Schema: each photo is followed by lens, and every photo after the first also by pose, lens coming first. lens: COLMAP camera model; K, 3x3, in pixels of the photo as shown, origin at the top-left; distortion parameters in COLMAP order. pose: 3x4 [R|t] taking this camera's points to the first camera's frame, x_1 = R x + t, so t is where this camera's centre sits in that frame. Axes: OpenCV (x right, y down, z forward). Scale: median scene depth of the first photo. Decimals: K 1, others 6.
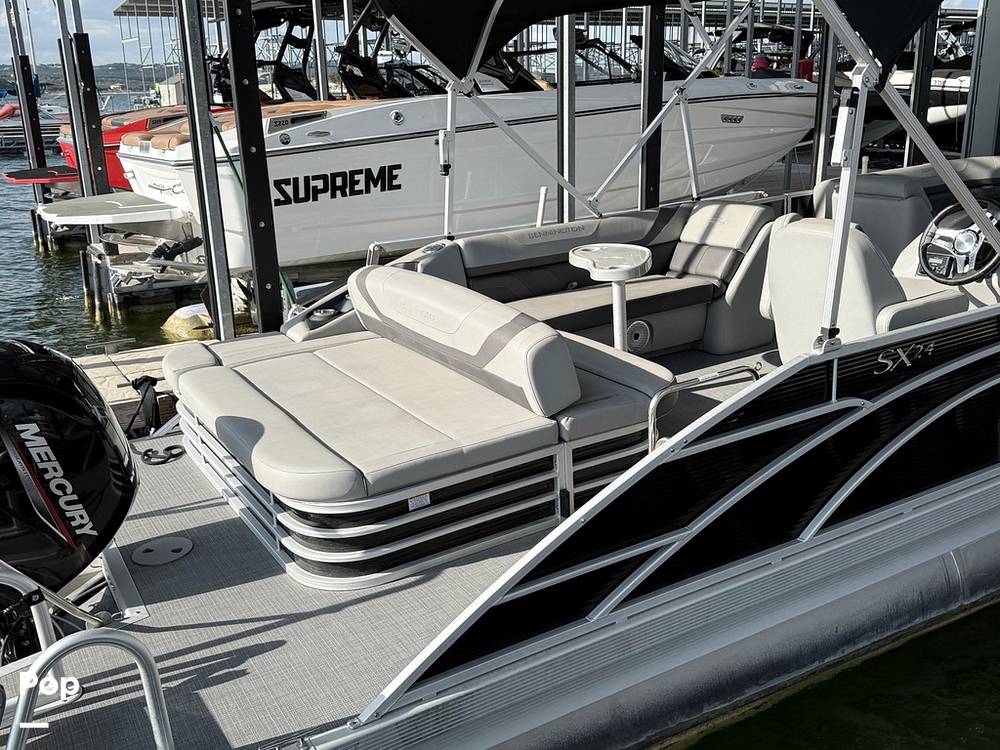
lens RADIAL K [[930.0, 0, 500.0], [0, 930.0, 375.0], [0, 0, 1]] dist [0.054104, 0.005494]
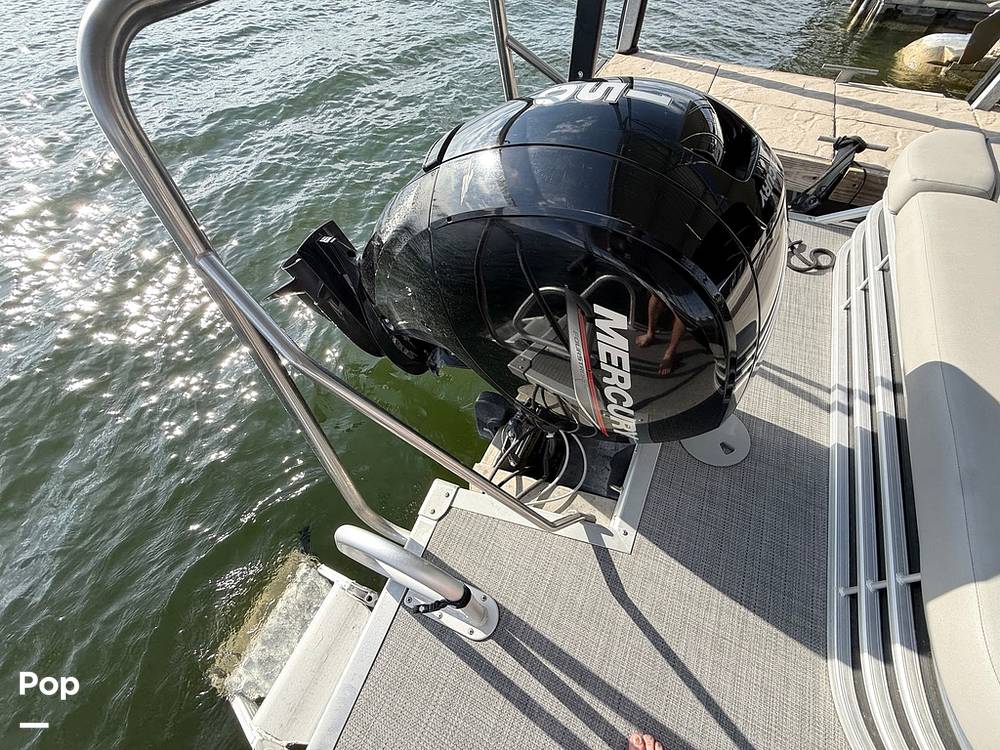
lens RADIAL K [[403.5, 0, 500.0], [0, 403.5, 375.0], [0, 0, 1]] dist [-0.003610, 0.000119]
pose [[0.547066, 0.699707, -0.459487, -0.395927], [-0.244532, 0.658550, 0.711699, -0.065603], [0.800576, -0.276987, 0.531371, 0.796850]]
